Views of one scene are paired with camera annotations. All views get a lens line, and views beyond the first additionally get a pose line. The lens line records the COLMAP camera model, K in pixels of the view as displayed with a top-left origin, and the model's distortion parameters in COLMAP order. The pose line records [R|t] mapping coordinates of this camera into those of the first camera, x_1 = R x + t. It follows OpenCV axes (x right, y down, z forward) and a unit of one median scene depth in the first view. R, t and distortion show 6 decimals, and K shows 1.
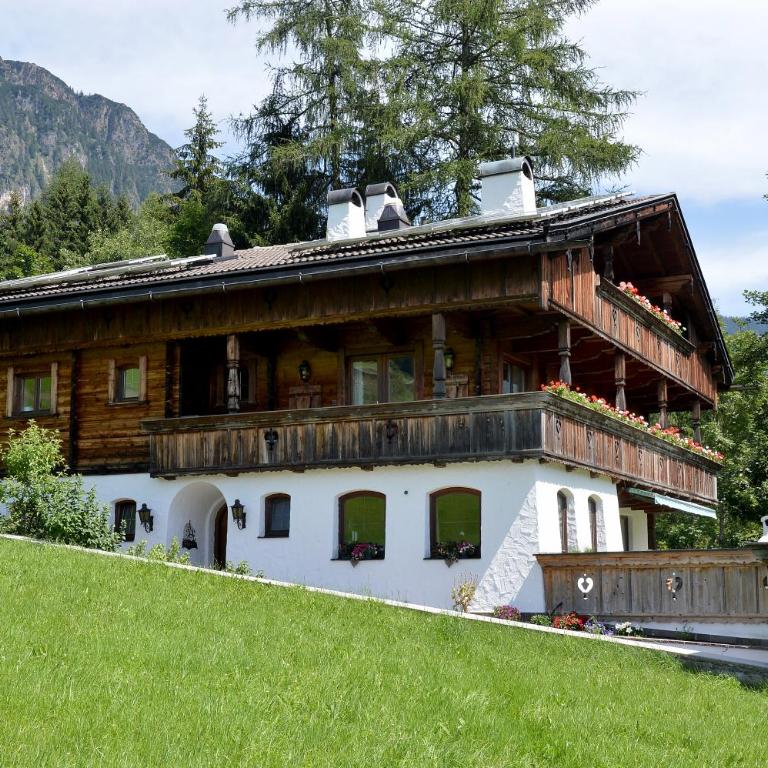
lens RADIAL K [[1279.5, 0, 384.0], [0, 1279.5, 384.0], [0, 0, 1]] dist [0.004126, 0.021693]
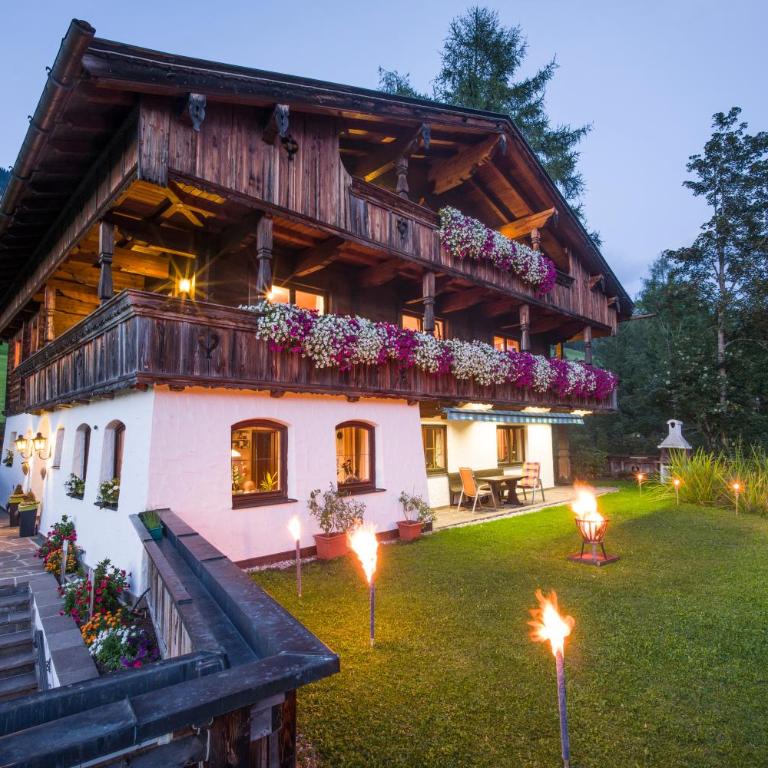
lens RADIAL K [[500.3, 0, 383.0], [0, 500.3, 391.4], [0, 0, 1]] dist [-0.009867, 0.001782]
pose [[0.938317, -0.042347, -0.343175, 0.303521], [0.064559, 0.996476, 0.053557, 0.048702], [0.339697, -0.072409, 0.937743, 0.674819]]
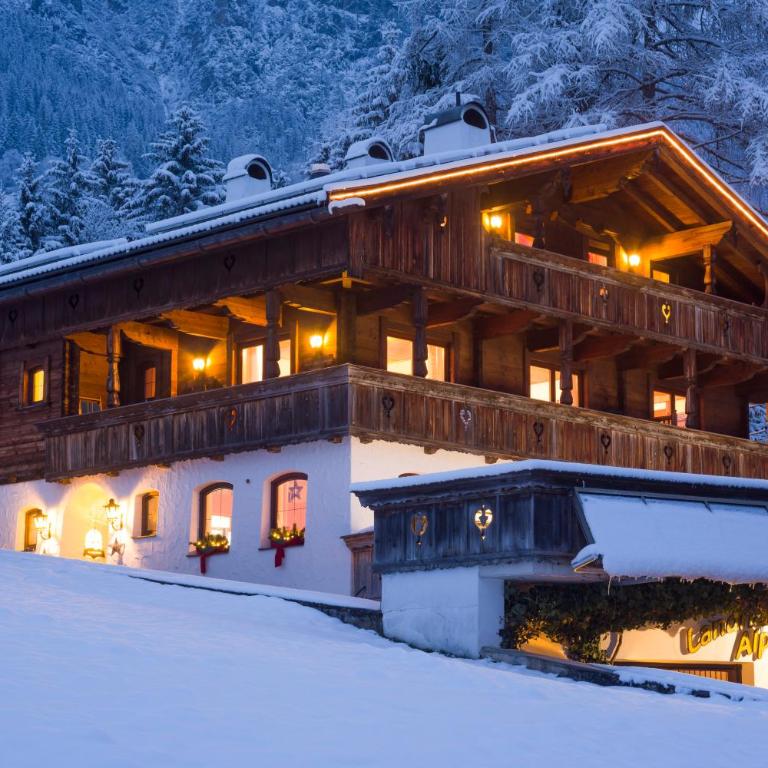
lens RADIAL K [[2060.0, 0, 384.0], [0, 2060.0, 384.0], [0, 0, 1]] dist [0.005490, 0.324692]
pose [[0.949286, -0.052347, -0.310025, 0.537782], [0.045554, 0.998537, -0.029116, 0.056560], [0.311095, 0.013516, 0.950283, -0.380836]]
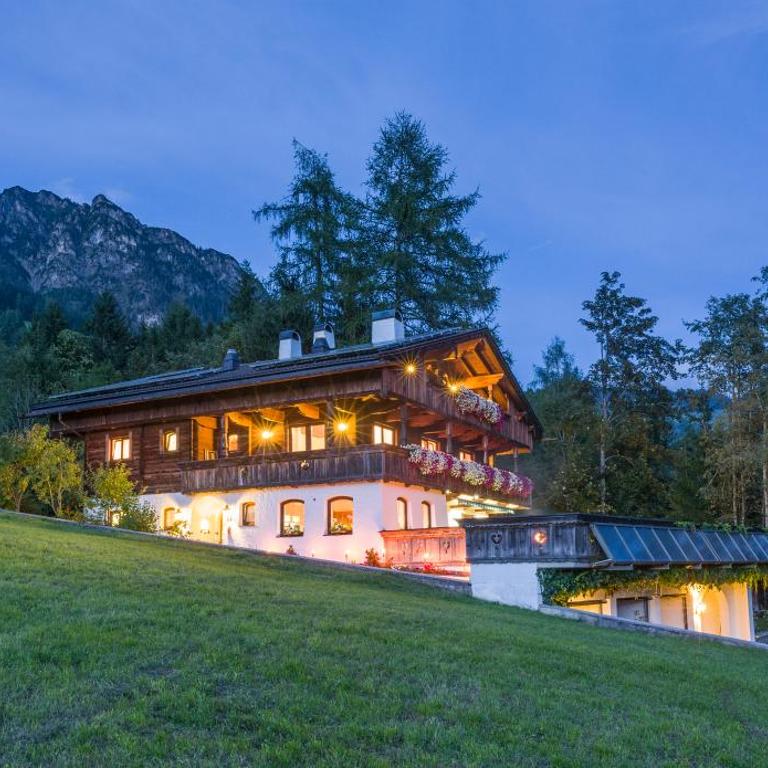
lens RADIAL K [[863.7, 0, 380.7], [0, 863.7, 473.5], [0, 0, 1]] dist [-0.001491, 0.000129]
pose [[0.999293, -0.016323, -0.033880, 0.140904], [0.017607, 0.999125, 0.037944, 0.002288], [0.033231, -0.038514, 0.998705, -0.208336]]
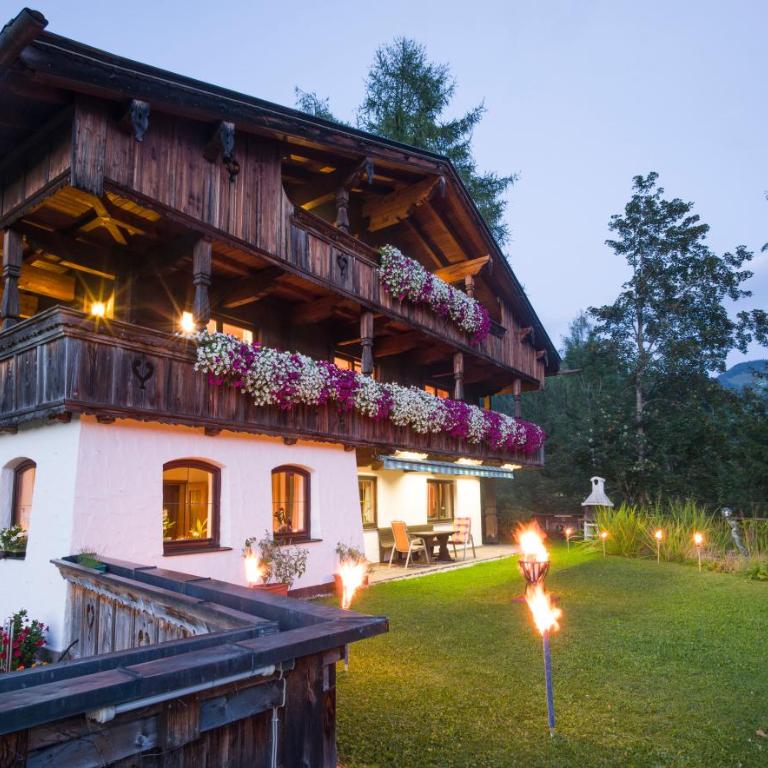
lens RADIAL K [[566.5, 0, 383.4], [0, 566.5, 437.8], [0, 0, 1]] dist [-0.005497, -0.003188]
pose [[0.985177, -0.030553, -0.168798, 0.285743], [0.037389, 0.998598, 0.037469, 0.057442], [0.167416, -0.043225, 0.984938, 0.642512]]
